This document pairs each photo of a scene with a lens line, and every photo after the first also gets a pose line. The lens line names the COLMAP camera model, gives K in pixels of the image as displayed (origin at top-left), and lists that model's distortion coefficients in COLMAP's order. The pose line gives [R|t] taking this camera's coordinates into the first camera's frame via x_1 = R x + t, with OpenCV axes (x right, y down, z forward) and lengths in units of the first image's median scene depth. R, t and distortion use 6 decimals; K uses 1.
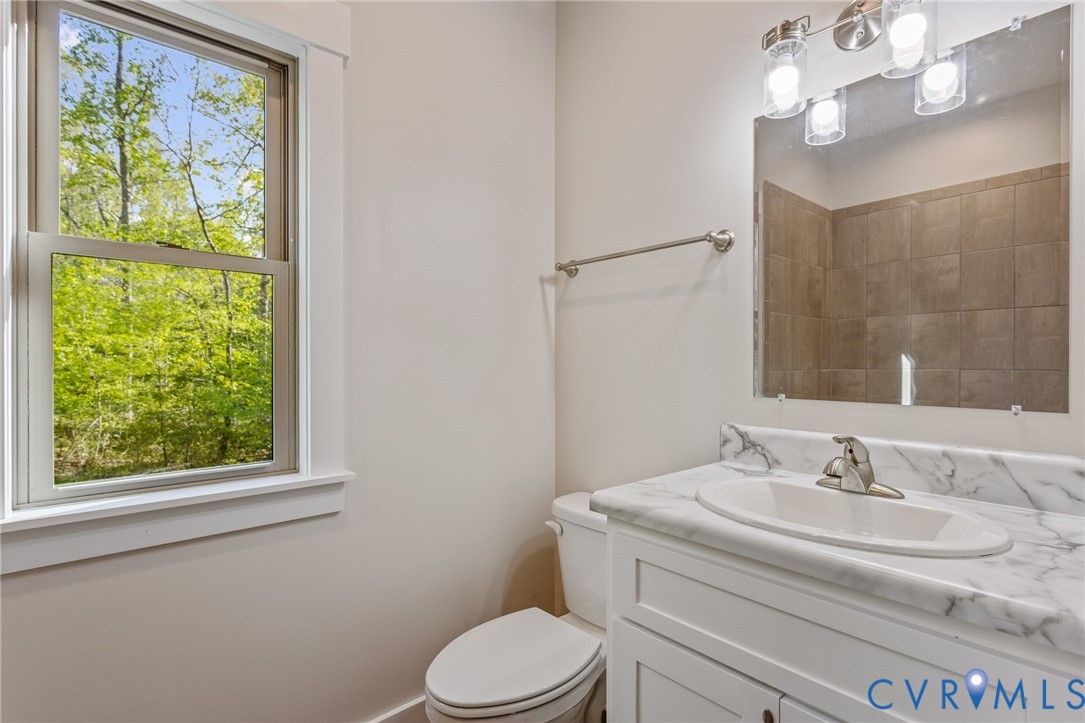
lens RADIAL K [[526.4, 0, 538.8], [0, 526.4, 360.3], [0, 0, 1]] dist [-0.003308, 0.001683]
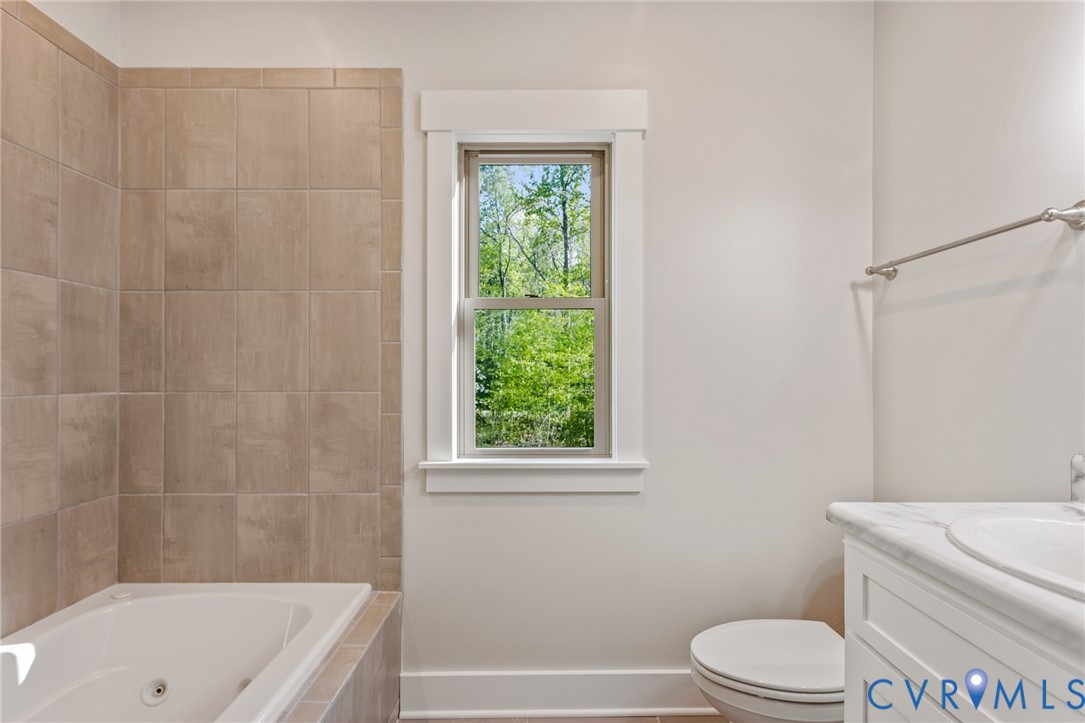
lens RADIAL K [[526.4, 0, 548.4], [0, 526.4, 366.6], [0, 0, 1]] dist [-0.003308, 0.001683]
pose [[0.750761, -0.008236, -0.660523, 0.212209], [0.002353, 0.999949, -0.009794, -0.000664], [0.660570, 0.005799, 0.750742, -0.066430]]
